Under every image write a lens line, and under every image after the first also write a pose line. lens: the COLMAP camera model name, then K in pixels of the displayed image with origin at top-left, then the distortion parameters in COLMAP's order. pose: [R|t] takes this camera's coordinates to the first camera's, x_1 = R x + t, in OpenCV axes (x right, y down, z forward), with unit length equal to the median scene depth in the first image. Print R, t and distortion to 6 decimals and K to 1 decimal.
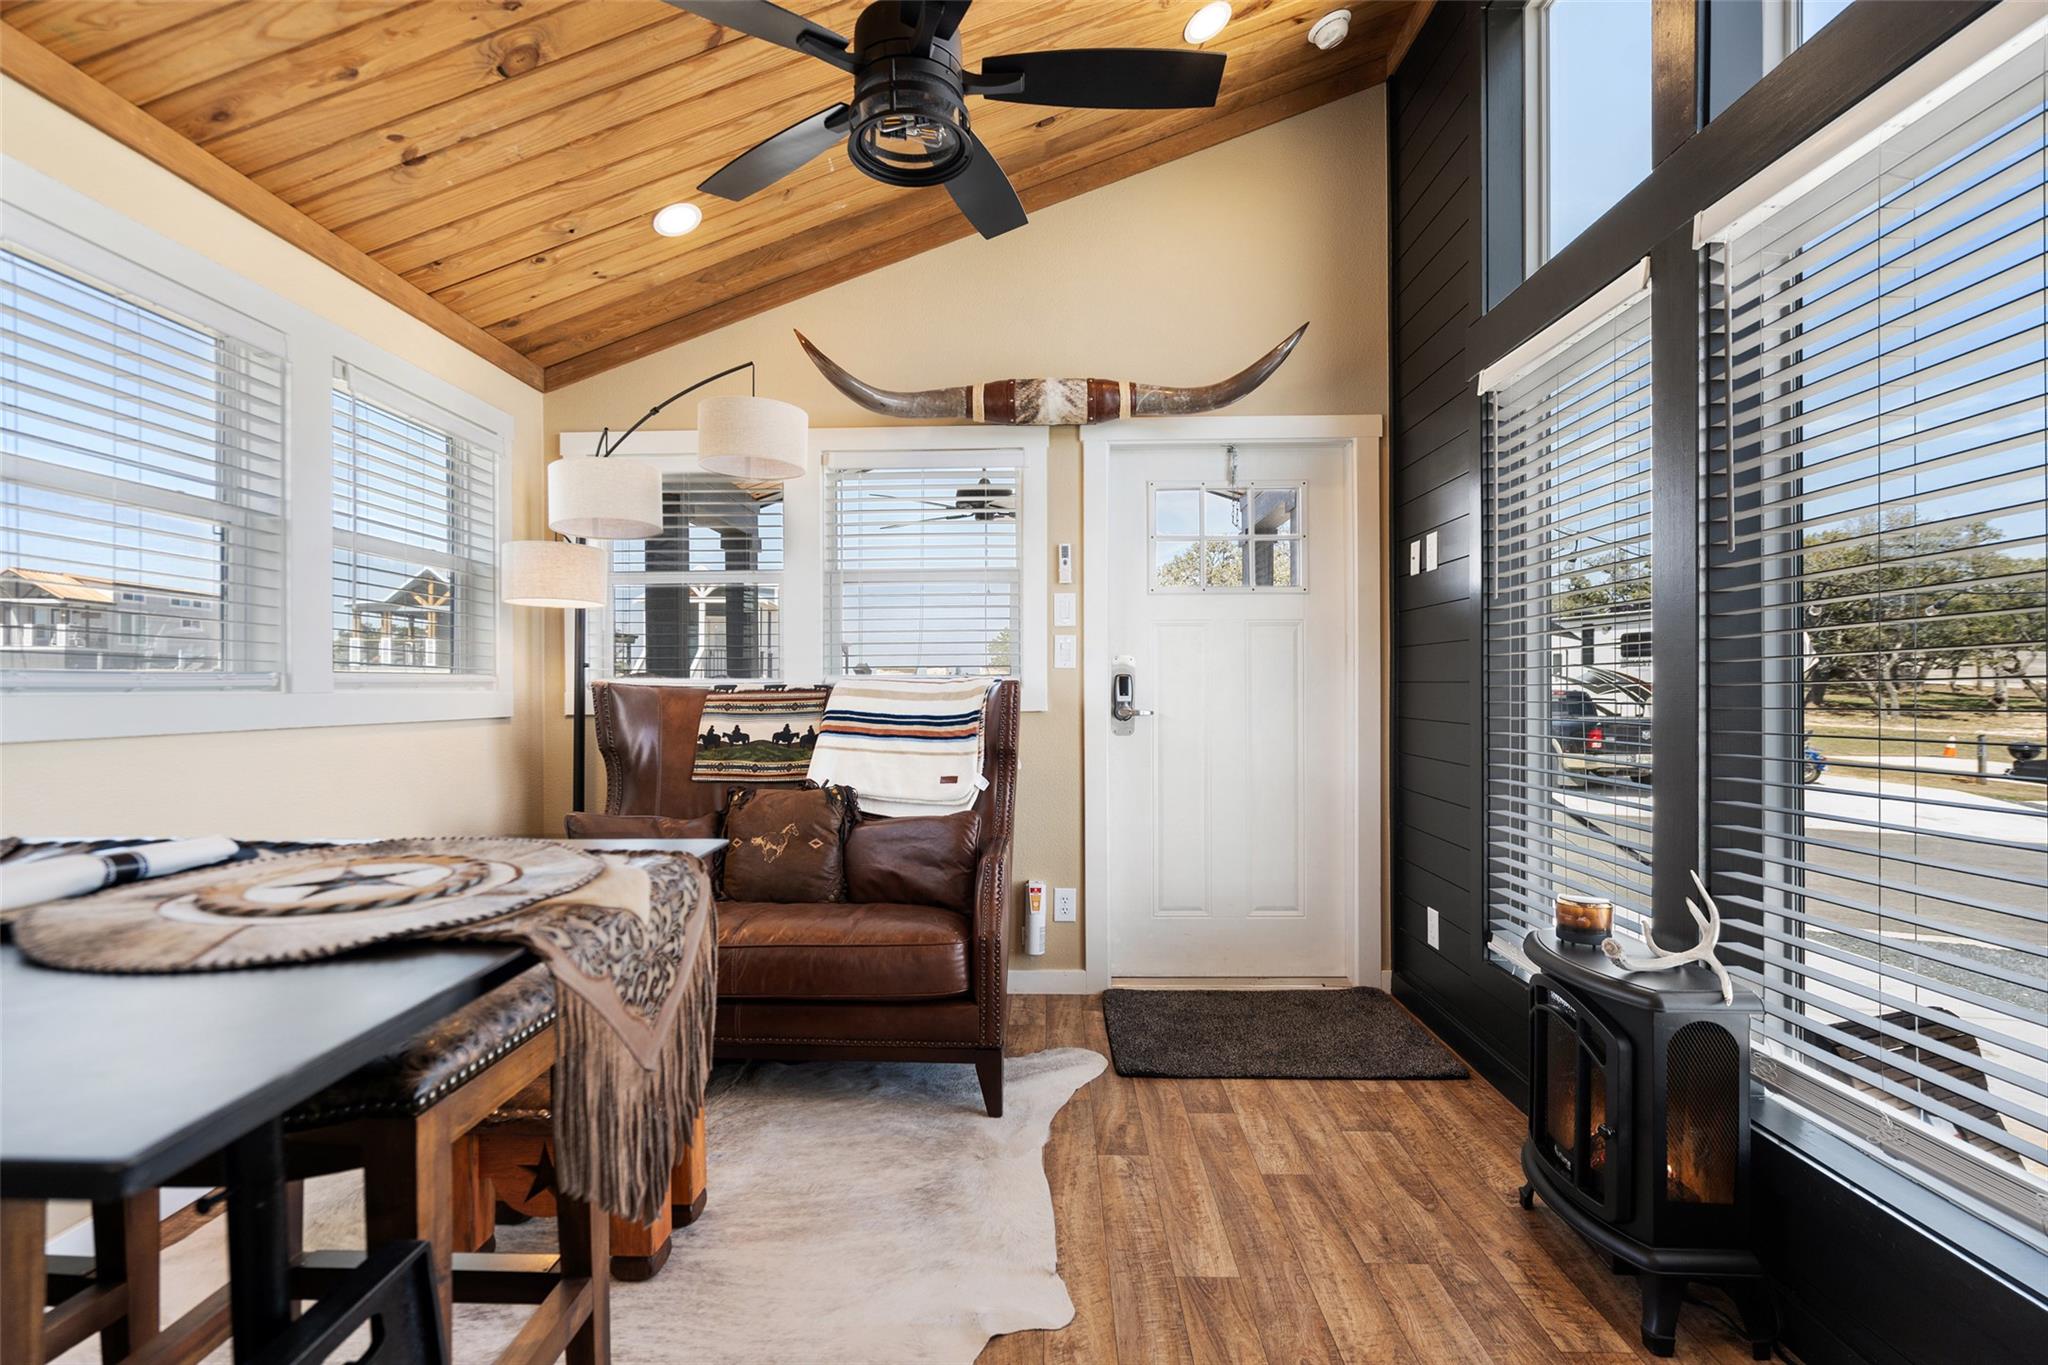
lens RADIAL K [[941.2, 0, 1022.1], [0, 941.2, 680.1], [0, 0, 1]] dist [-0.005678, 0.002080]
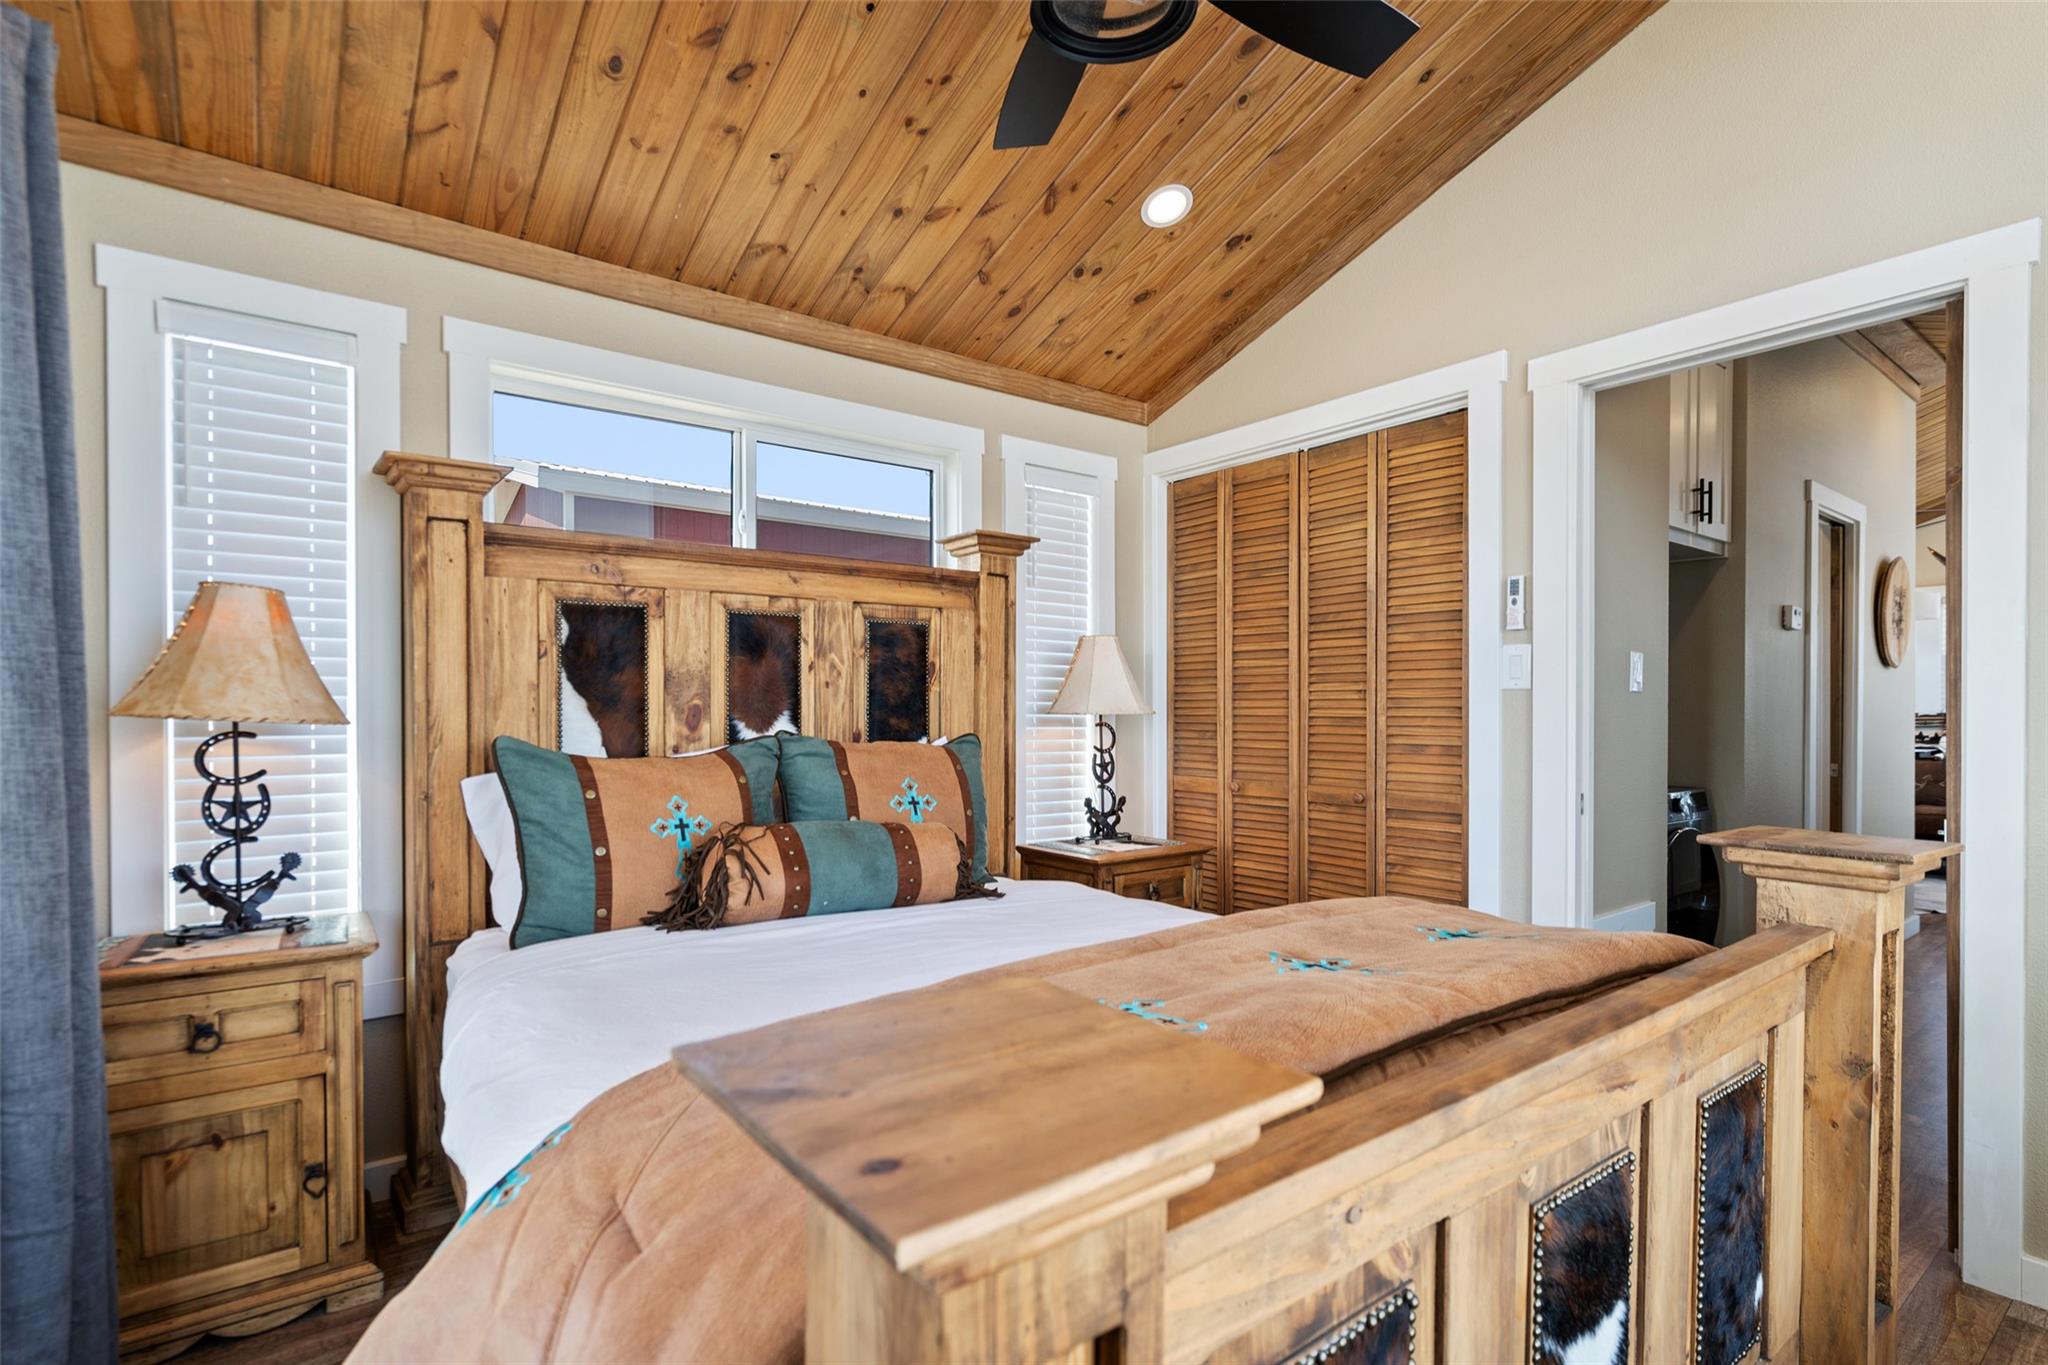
lens RADIAL K [[941.2, 0, 1071.8], [0, 941.2, 715.8], [0, 0, 1]] dist [-0.005678, 0.002080]
pose [[0.631111, 0.008788, -0.775643, 0.199814], [0.002637, 0.999906, 0.013475, -0.023383], [0.775688, -0.010549, 0.631028, -1.955734]]
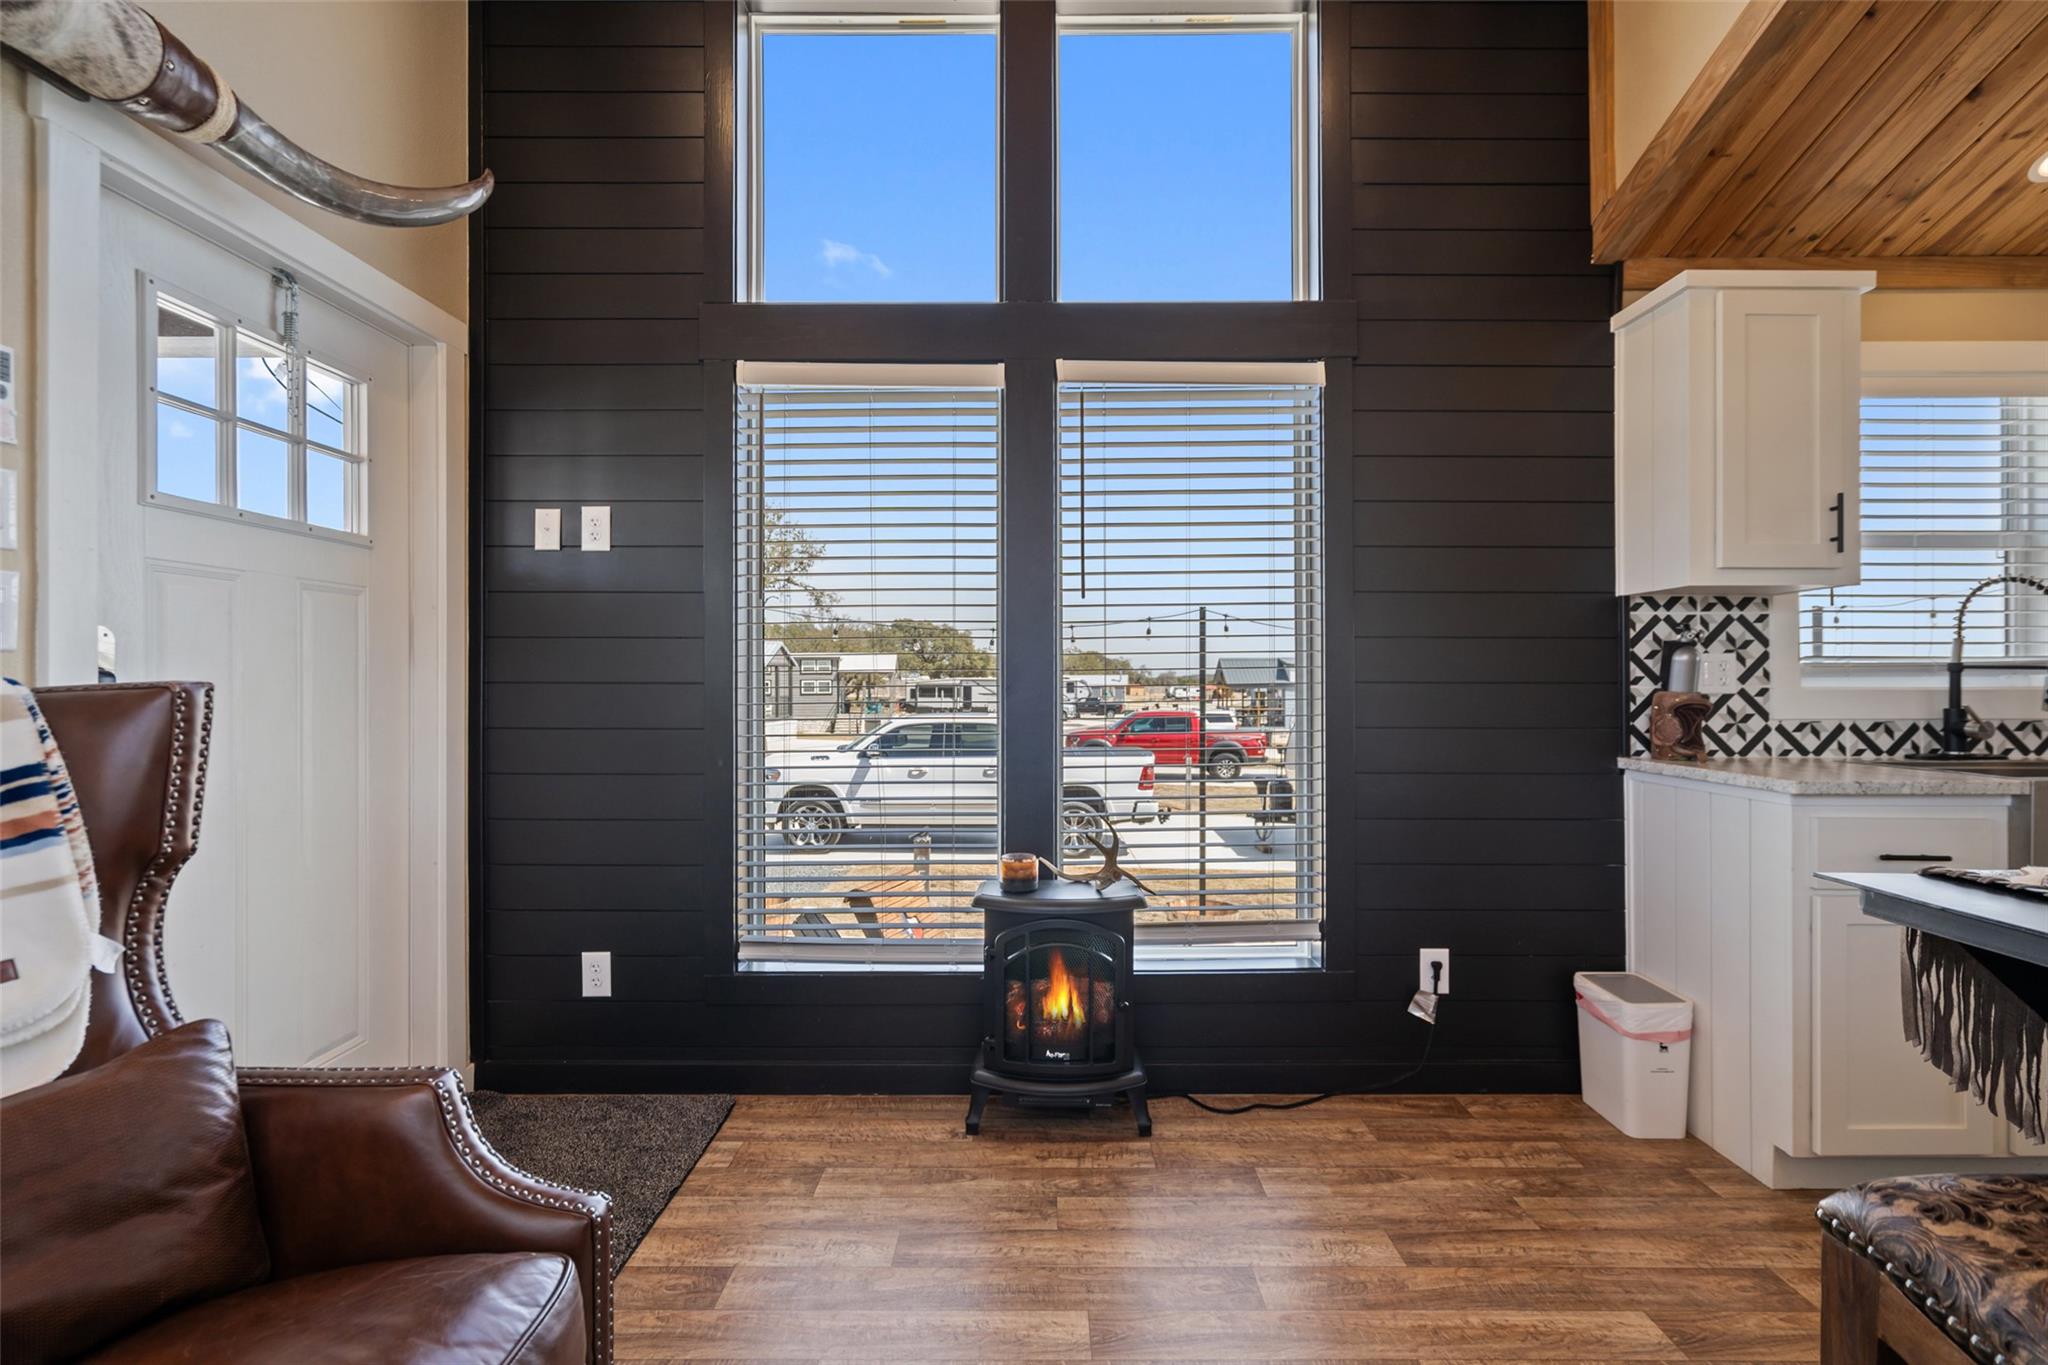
lens RADIAL K [[941.2, 0, 1041.0], [0, 941.2, 683.6], [0, 0, 1]] dist [-0.005678, 0.002080]
pose [[-0.024132, -0.001517, 0.999708, -0.404788], [-0.006216, 0.999980, 0.001367, -0.001449], [-0.999689, -0.006181, -0.024141, 0.603714]]
